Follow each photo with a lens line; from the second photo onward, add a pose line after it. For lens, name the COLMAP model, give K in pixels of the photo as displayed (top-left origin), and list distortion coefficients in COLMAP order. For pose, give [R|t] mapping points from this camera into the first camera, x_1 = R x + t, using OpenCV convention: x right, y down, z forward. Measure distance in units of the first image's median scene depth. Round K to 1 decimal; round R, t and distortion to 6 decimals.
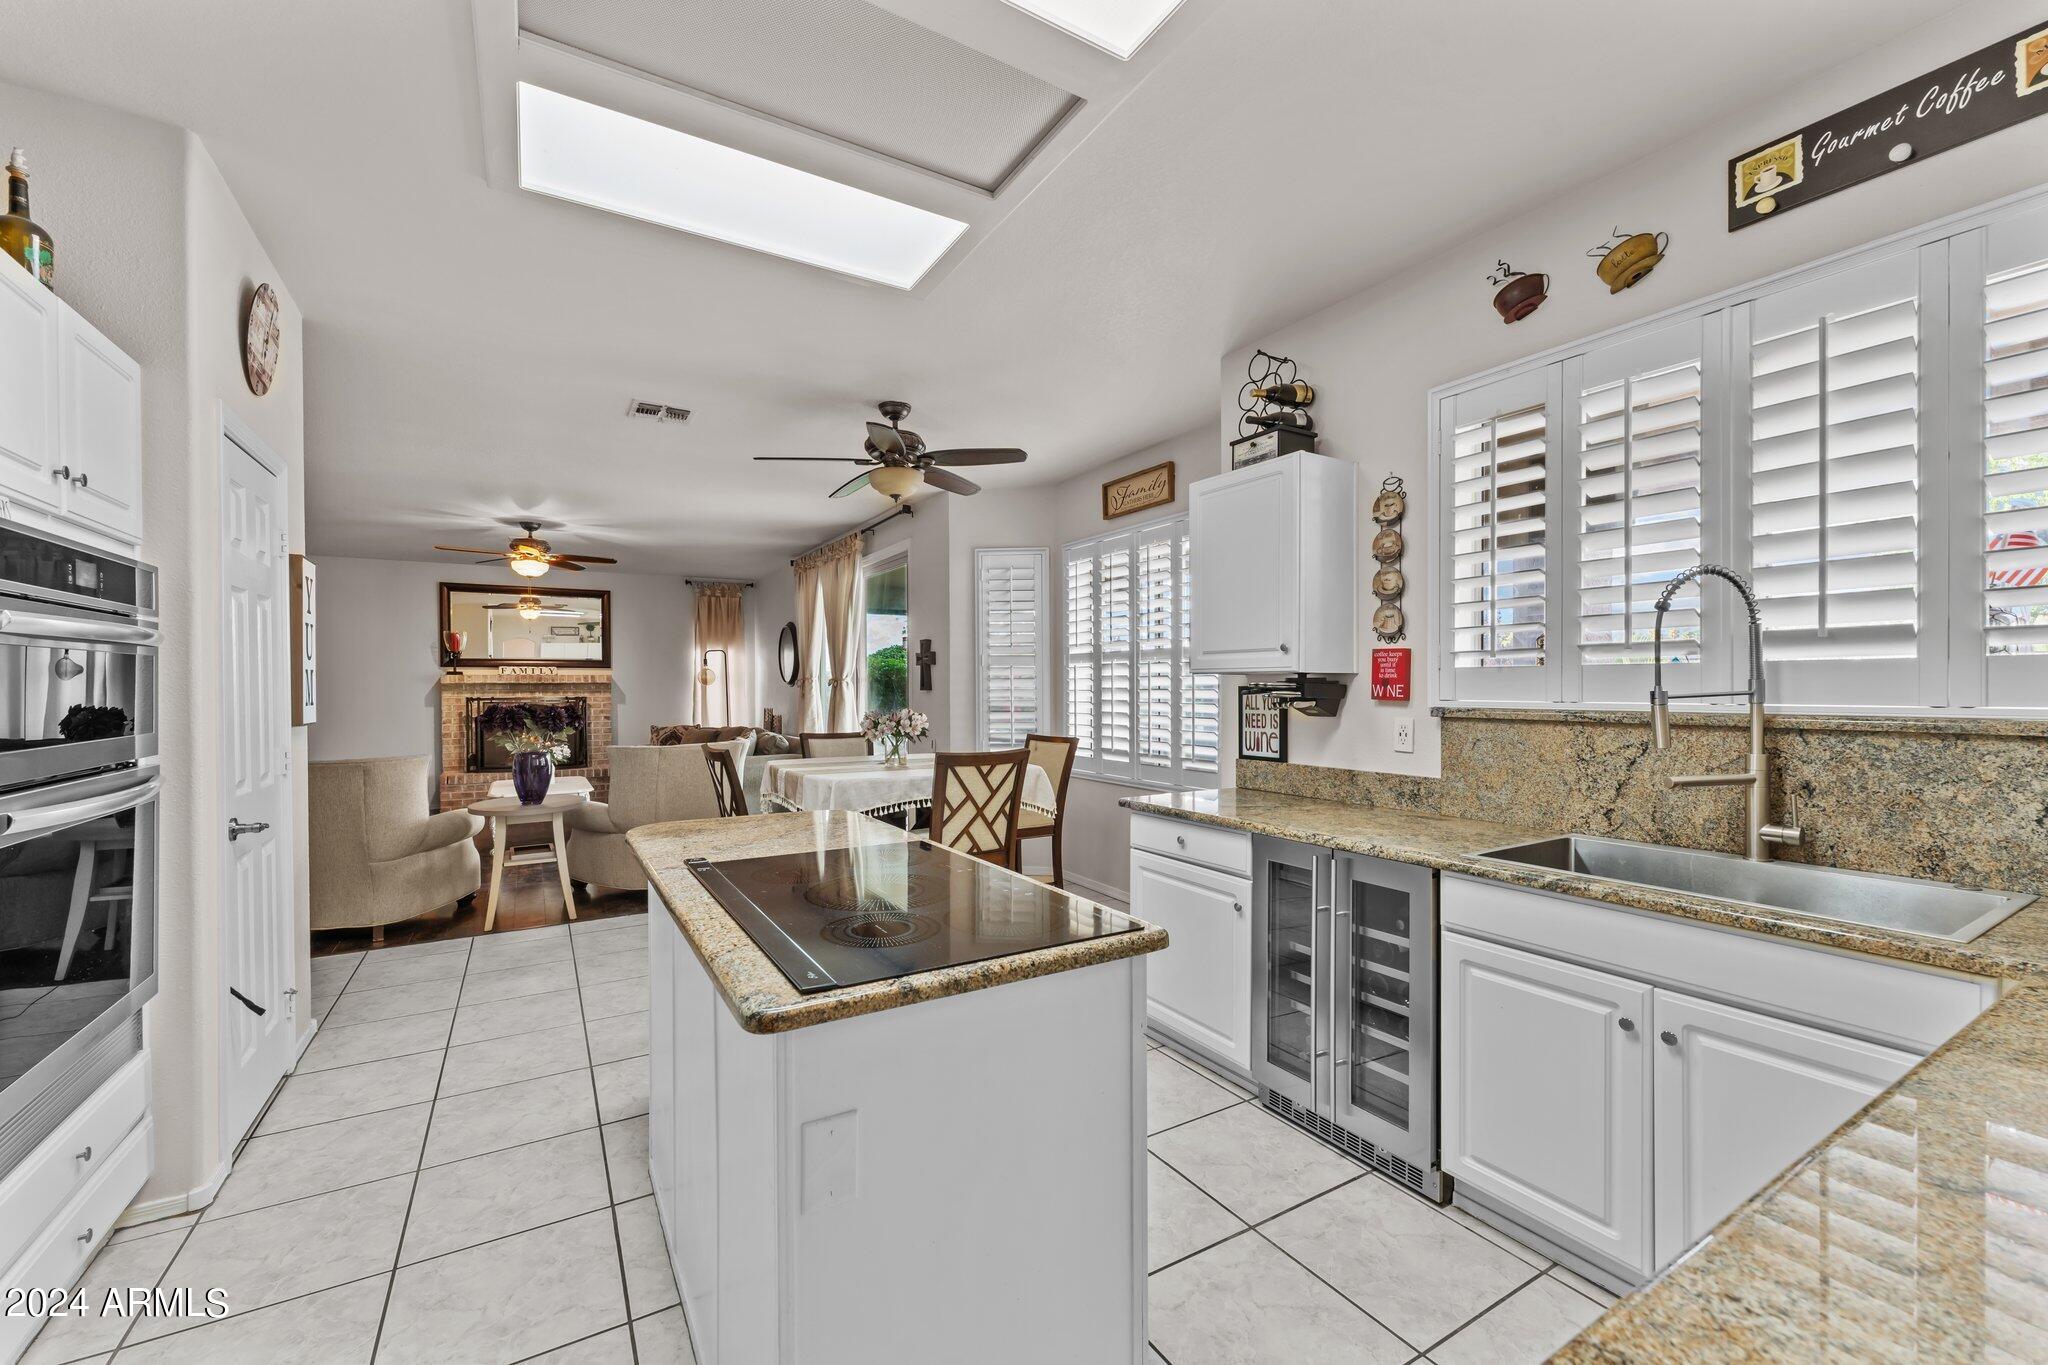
lens RADIAL K [[821.9, 0, 1017.2], [0, 821.9, 693.6], [0, 0, 1]] dist [0.000389, 0.000149]
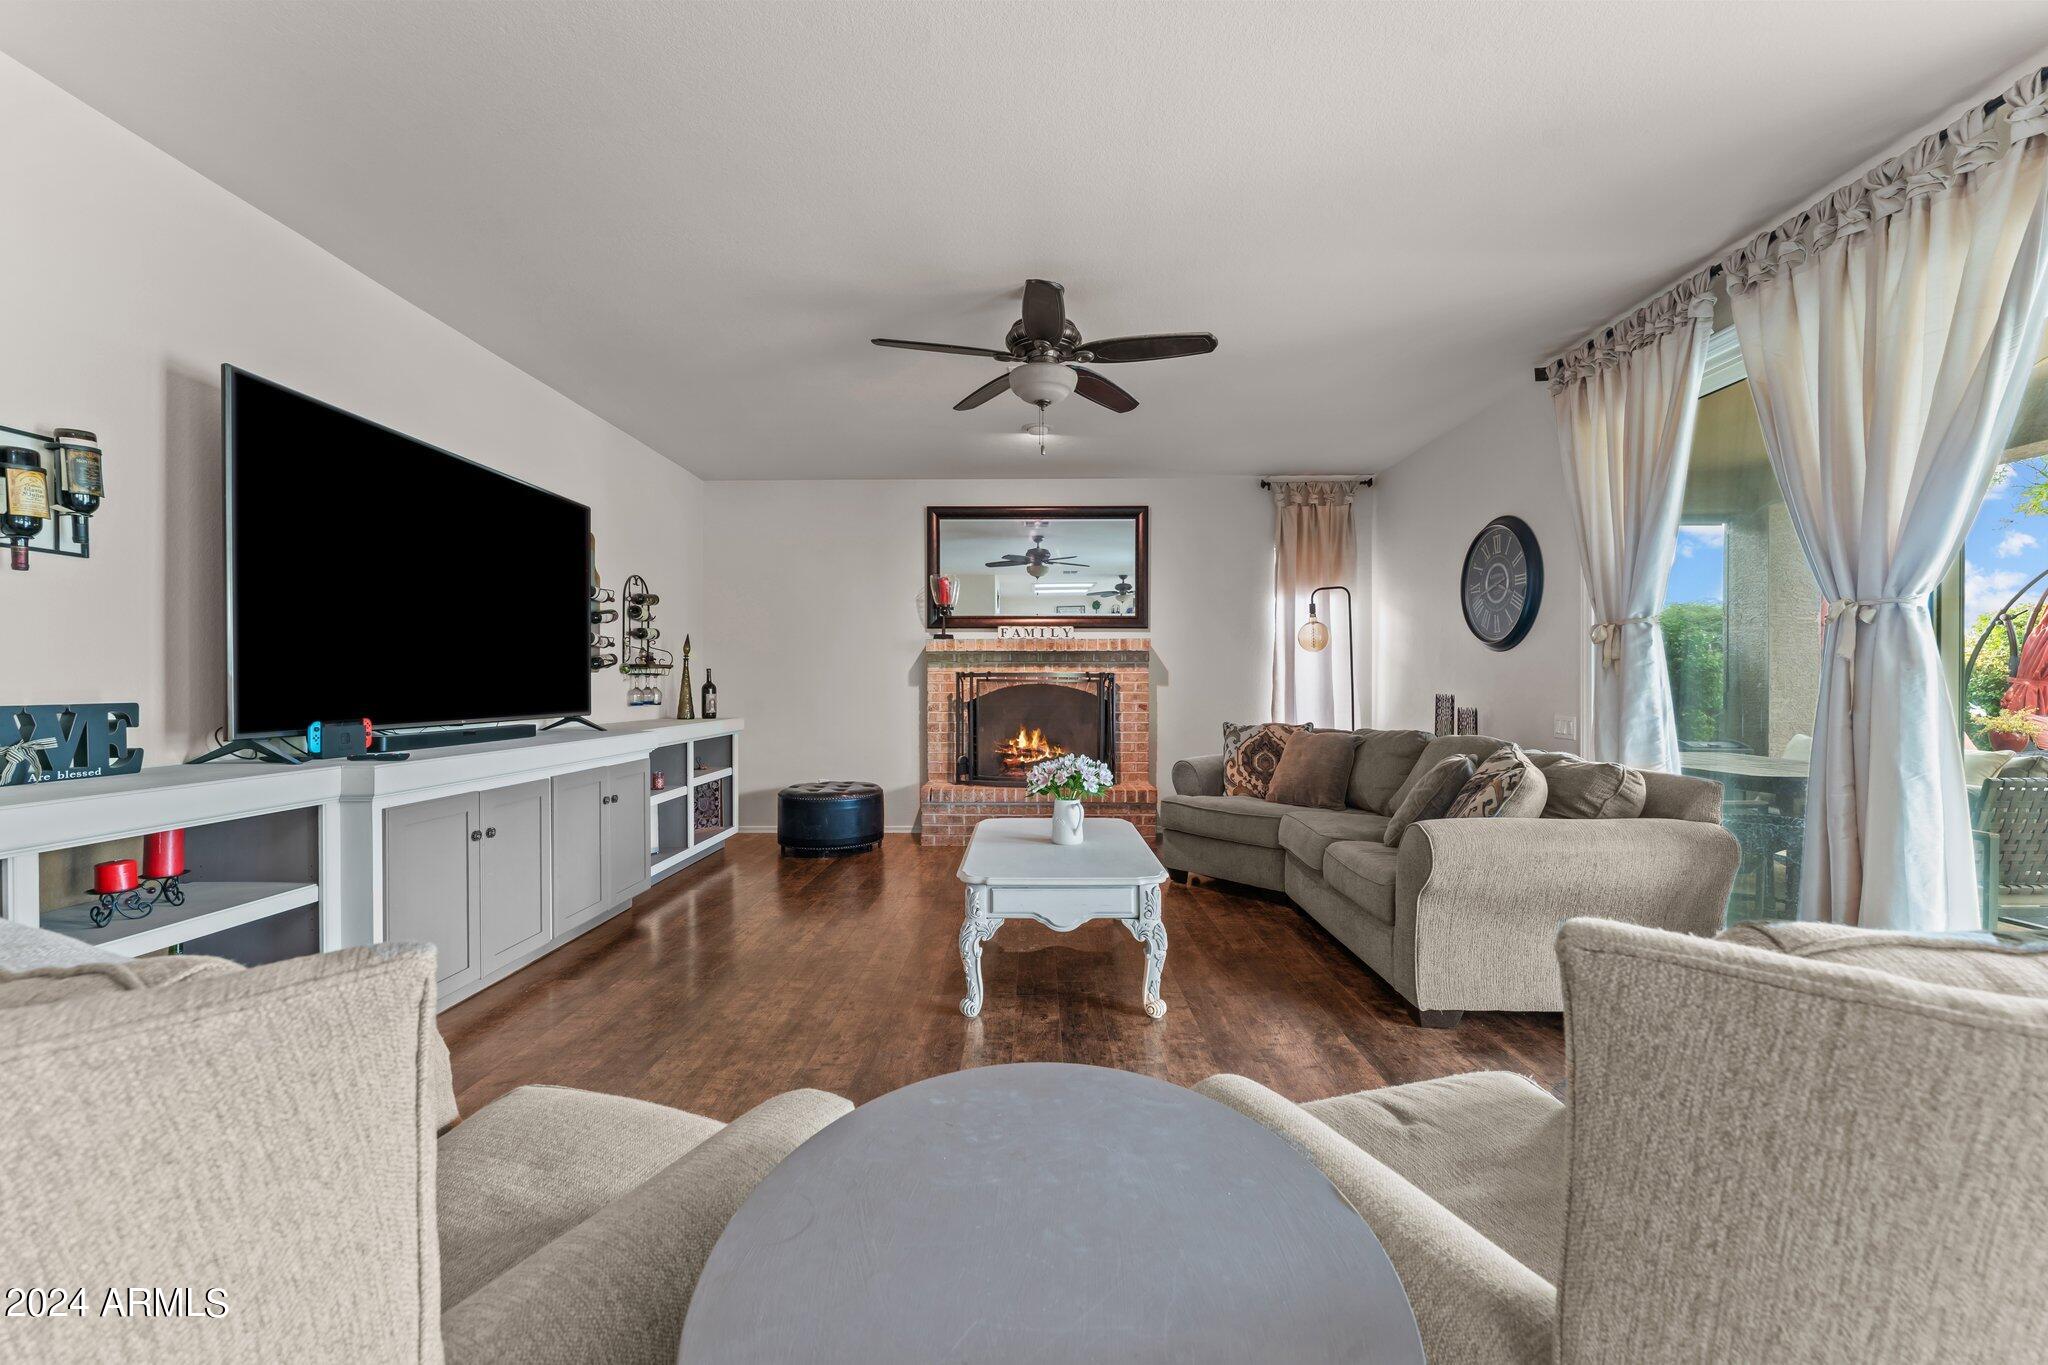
lens RADIAL K [[810.7, 0, 1023.8], [0, 810.7, 683.9], [0, 0, 1]] dist [0.000050, 0.000077]
pose [[0.853341, 0.005662, -0.521322, -0.827916], [-0.009128, 0.999950, -0.004081, 0.049232], [0.521273, 0.008242, 0.853350, 1.382238]]
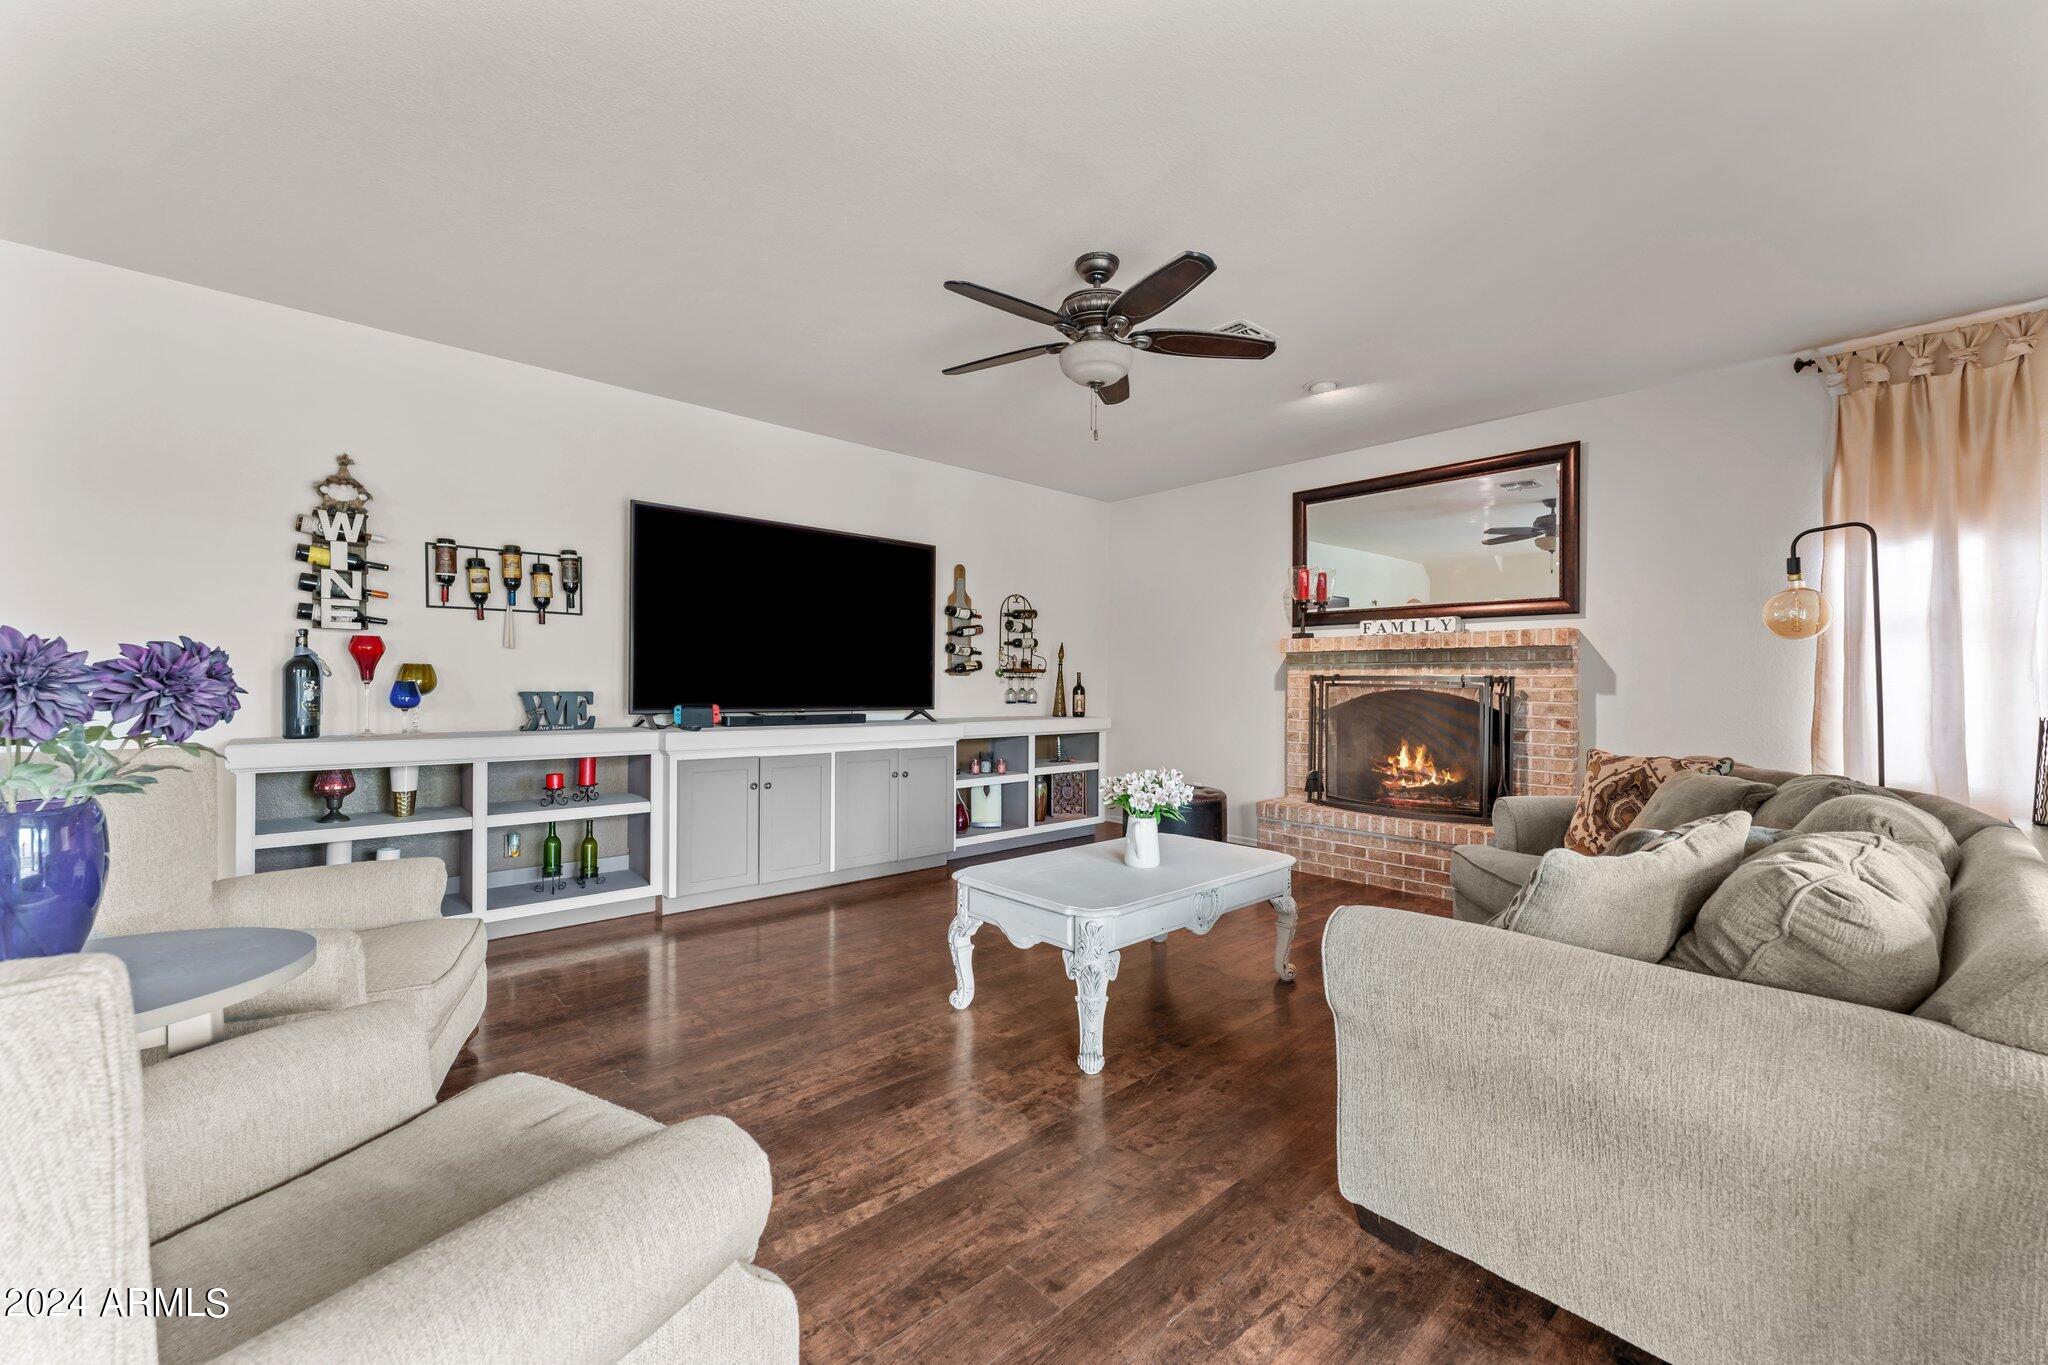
lens RADIAL K [[810.7, 0, 1023.8], [0, 810.7, 683.9], [0, 0, 1]] dist [0.000050, 0.000077]
pose [[0.204466, 0.006548, -0.978852, -0.406638], [-0.019510, 0.999806, 0.002613, 0.039956], [0.978679, 0.018563, 0.204554, 2.027153]]
